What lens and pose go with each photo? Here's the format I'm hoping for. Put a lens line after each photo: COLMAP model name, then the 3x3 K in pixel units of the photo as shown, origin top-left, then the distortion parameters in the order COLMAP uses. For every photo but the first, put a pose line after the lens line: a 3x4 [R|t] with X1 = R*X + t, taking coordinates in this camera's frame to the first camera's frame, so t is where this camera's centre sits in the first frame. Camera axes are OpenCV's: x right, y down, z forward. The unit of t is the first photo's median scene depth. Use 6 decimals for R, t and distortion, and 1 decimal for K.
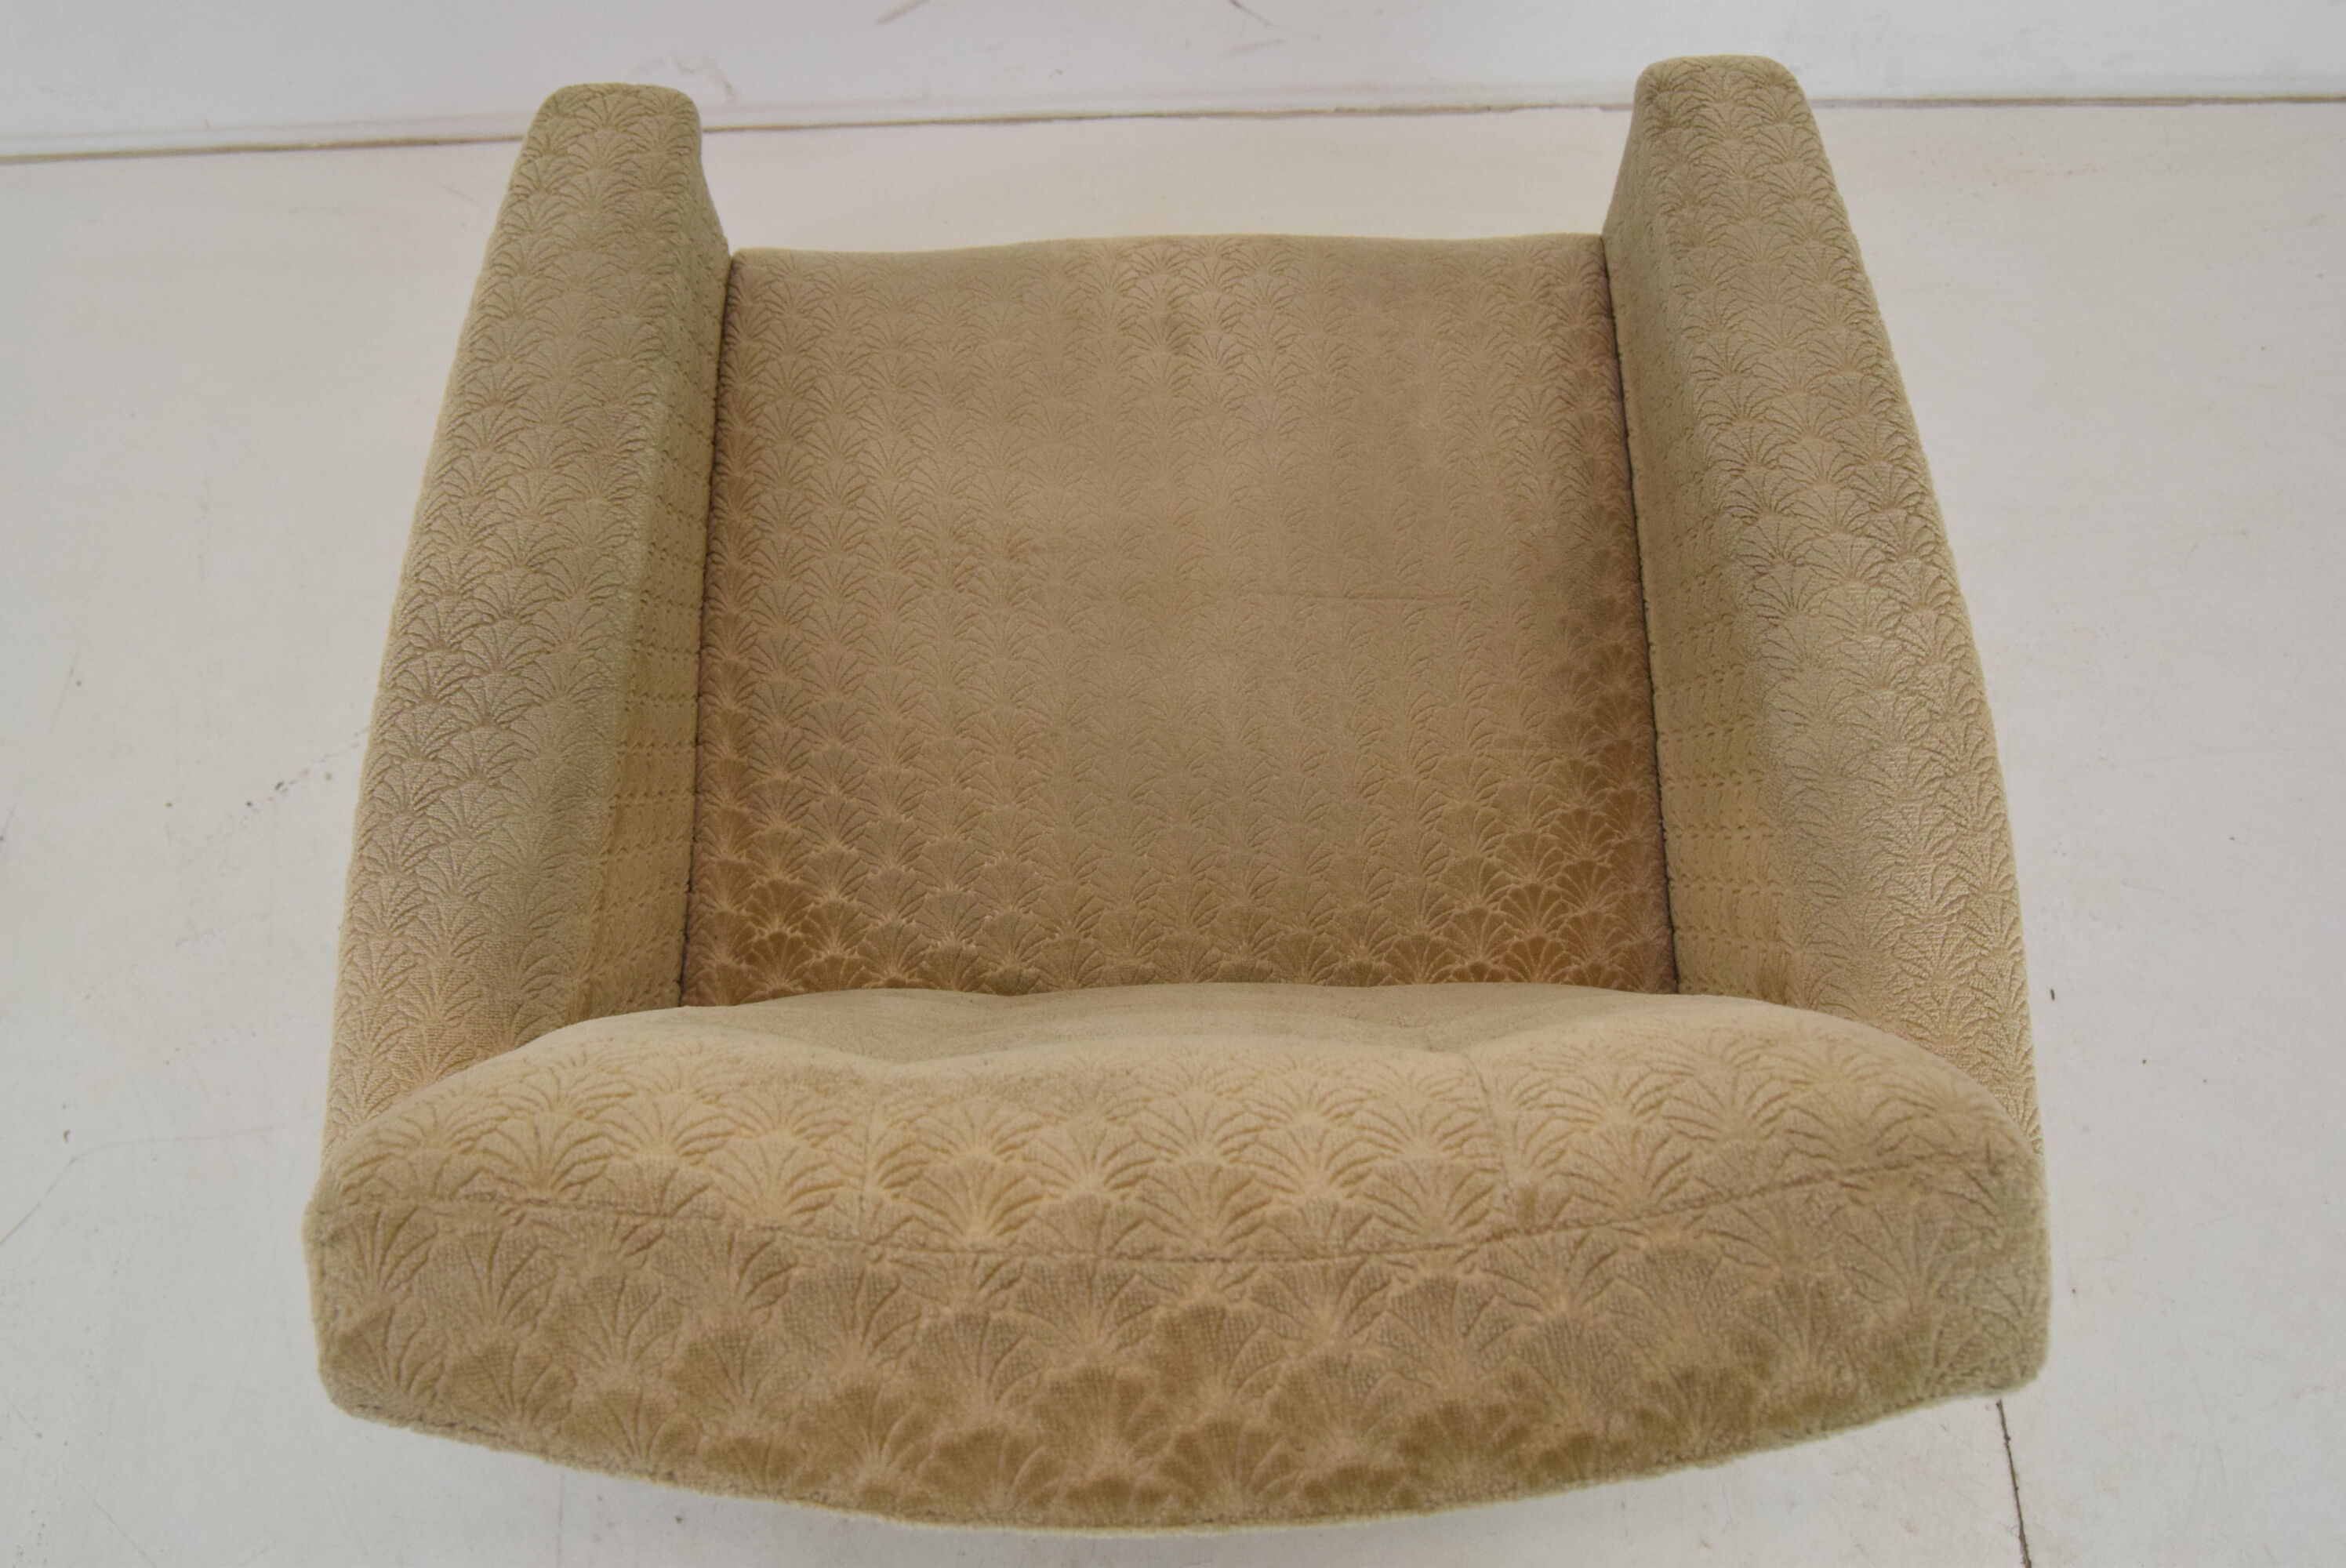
lens RADIAL K [[2367.0, 0, 1164.6], [0, 2367.0, 780.4], [0, 0, 1]] dist [-0.072603, 0.000000]
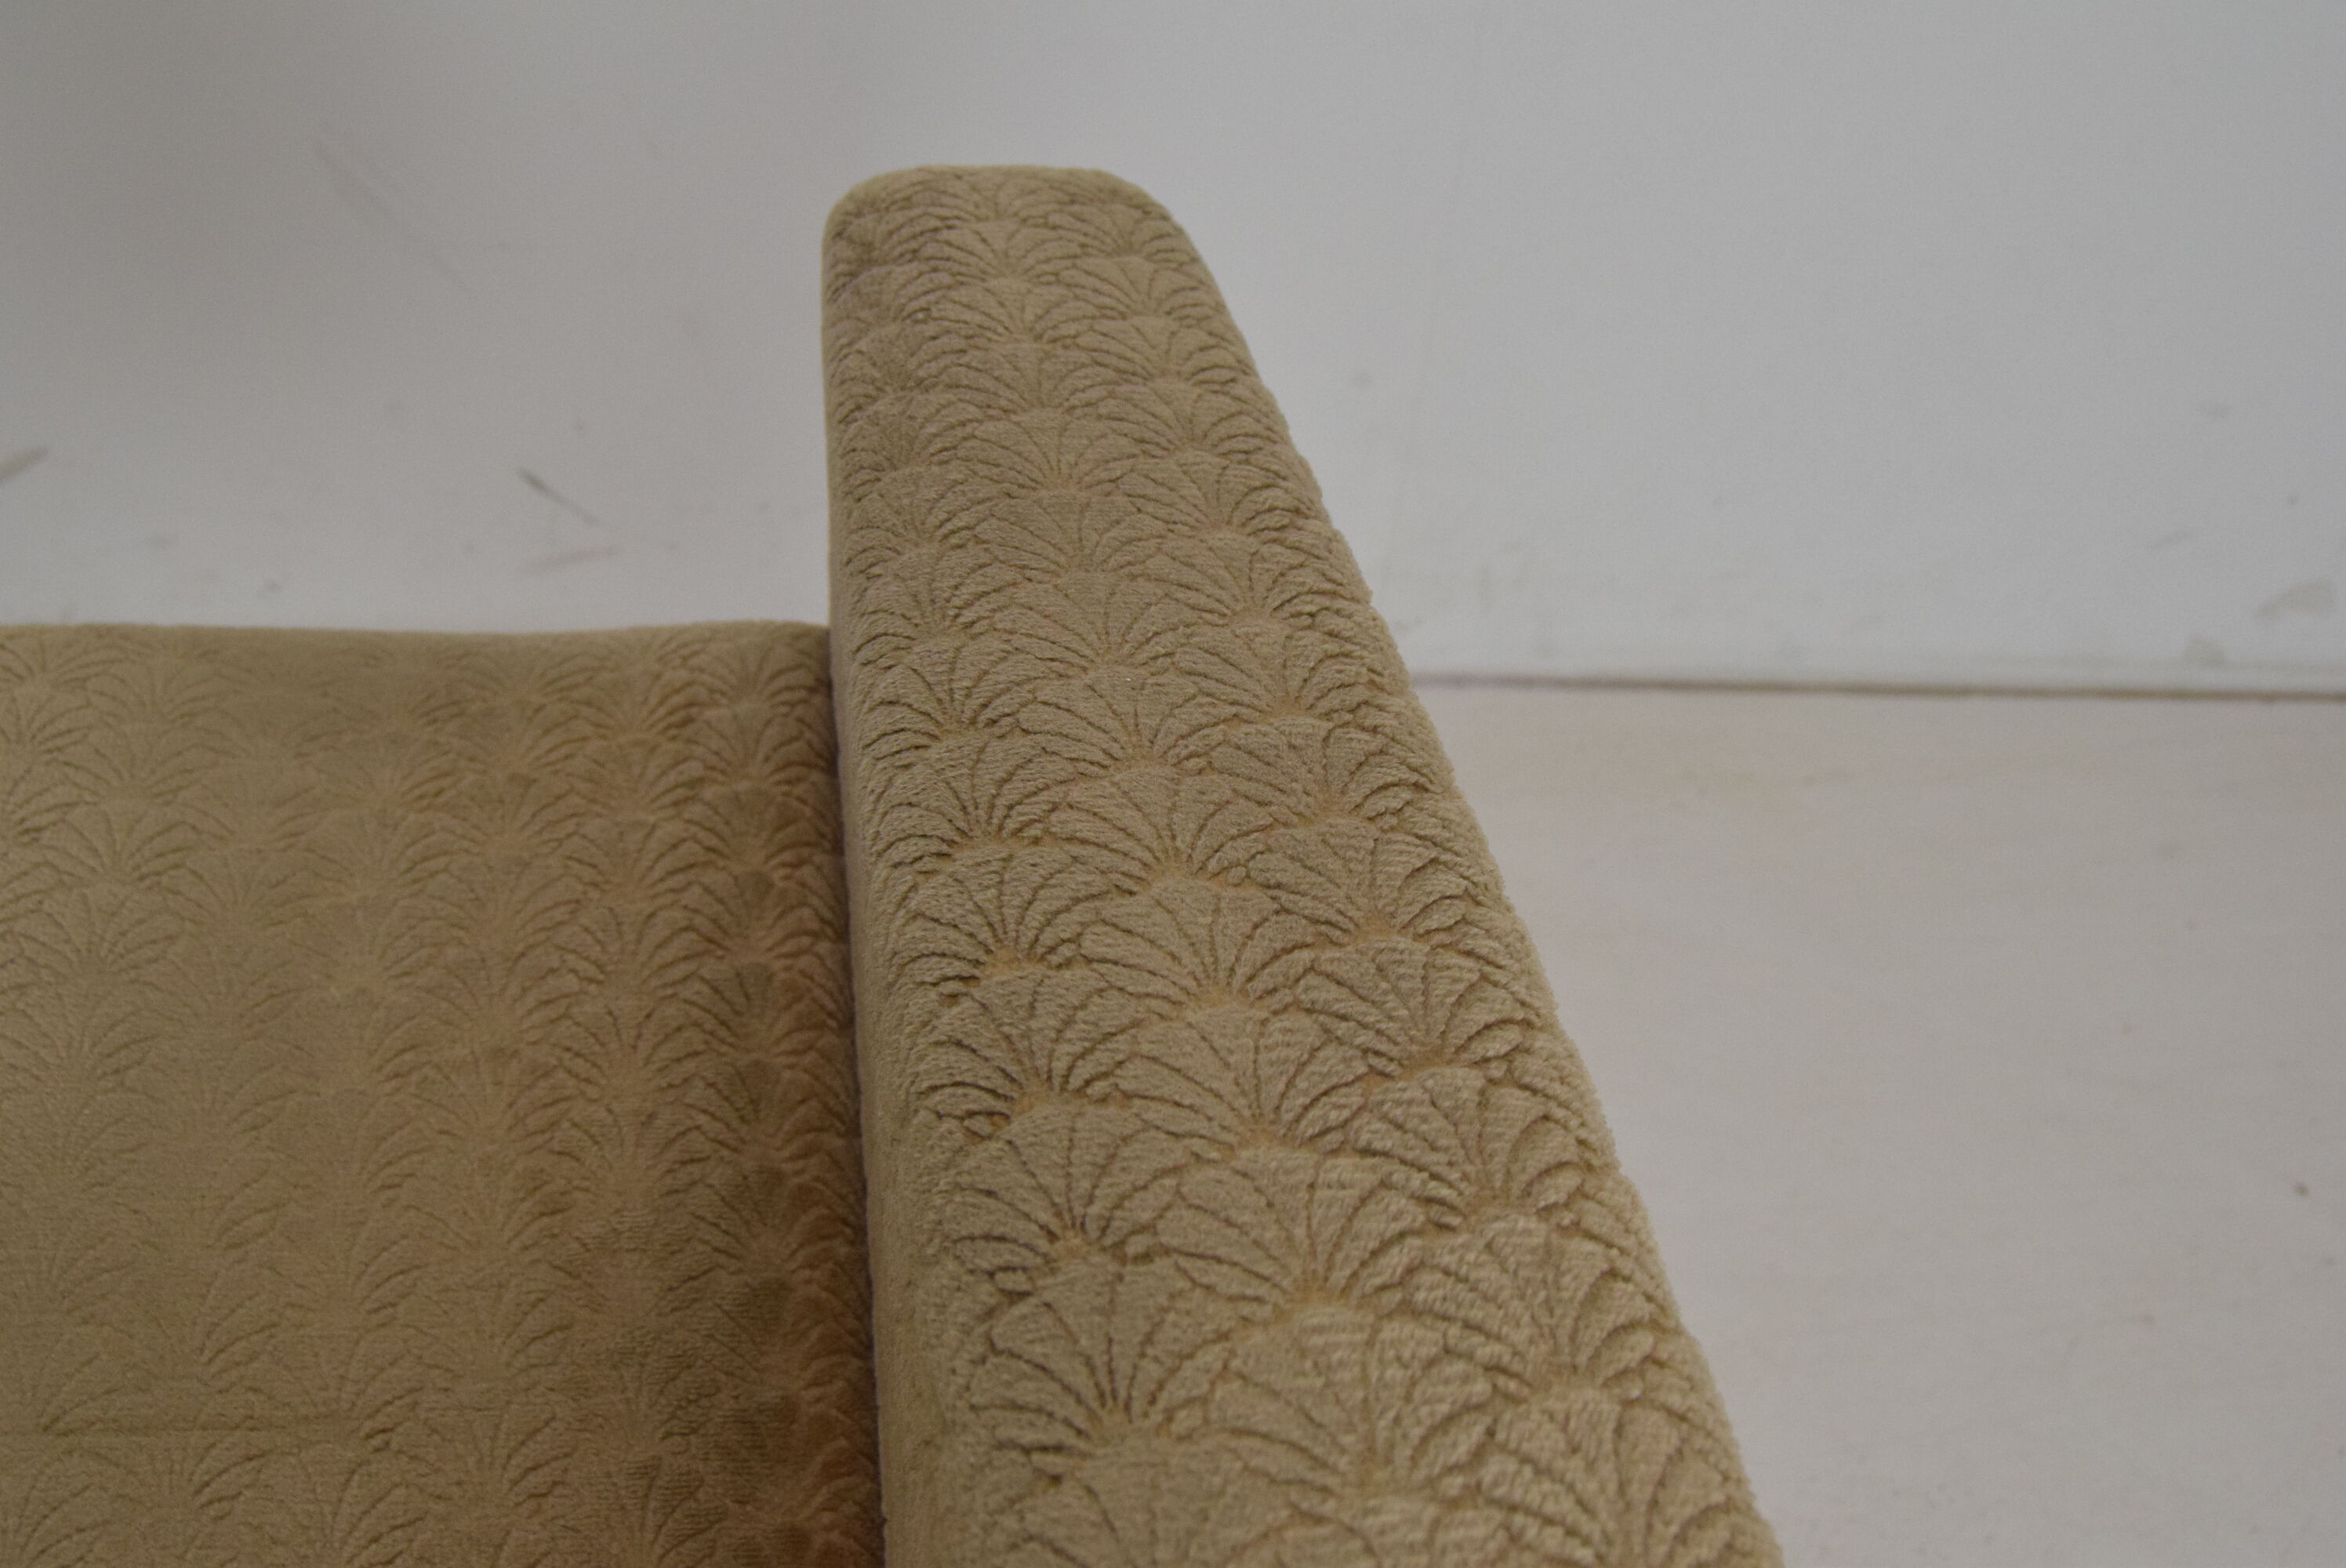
lens RADIAL K [[2367.0, 0, 1180.2], [0, 2367.0, 777.0], [0, 0, 1]] dist [-0.072603, 0.000000]
pose [[0.986568, -0.012279, 0.162892, 0.214011], [0.065588, 0.943039, -0.326152, -0.048830], [-0.149608, 0.332455, 0.931177, 0.663826]]
